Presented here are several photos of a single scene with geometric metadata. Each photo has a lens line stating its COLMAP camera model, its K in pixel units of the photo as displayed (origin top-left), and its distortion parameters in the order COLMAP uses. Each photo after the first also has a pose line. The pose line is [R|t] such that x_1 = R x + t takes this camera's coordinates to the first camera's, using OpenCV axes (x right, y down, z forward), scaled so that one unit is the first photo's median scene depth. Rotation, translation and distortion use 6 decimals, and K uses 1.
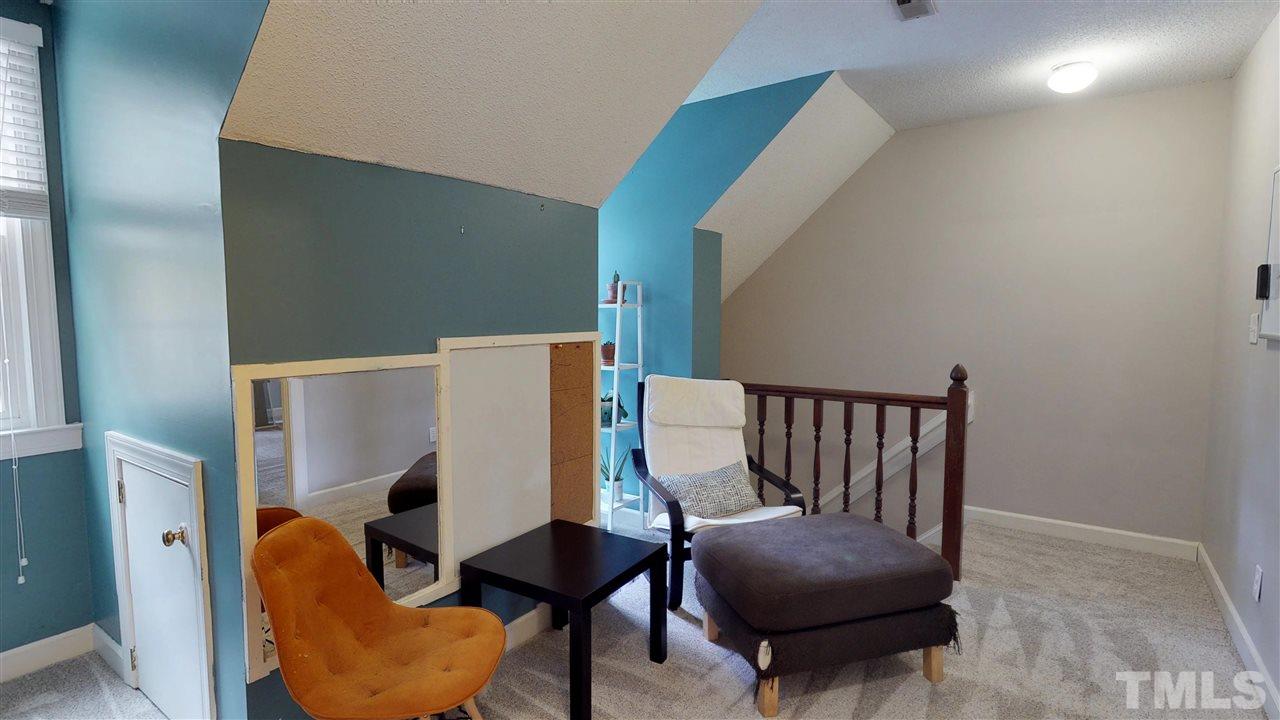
lens RADIAL K [[621.8, 0, 641.7], [0, 621.8, 360.0], [0, 0, 1]] dist [0.003575, -0.000486]
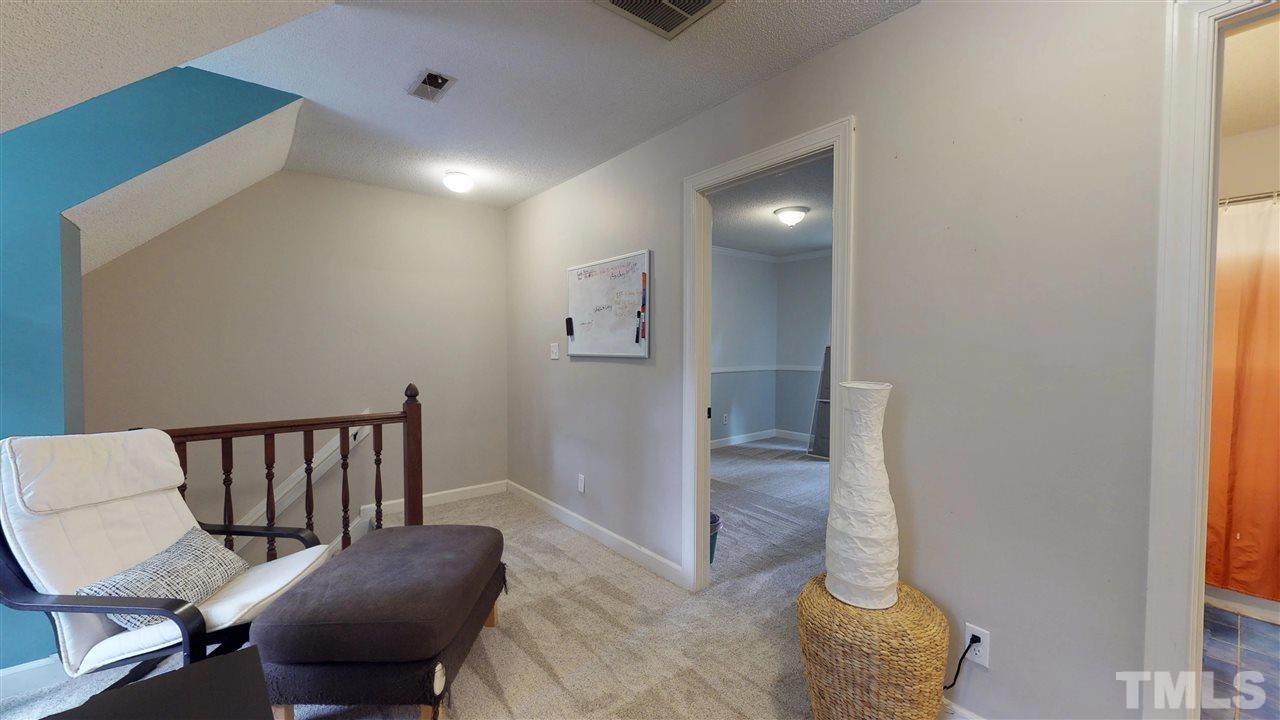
lens RADIAL K [[493.4, 0, 638.3], [0, 493.4, 362.4], [0, 0, 1]] dist [-0.000070, -0.000160]
pose [[0.264864, -0.027313, 0.963899, -0.310766], [0.072816, 0.997311, 0.008251, -0.010313], [-0.961533, 0.068002, 0.266140, 0.296455]]
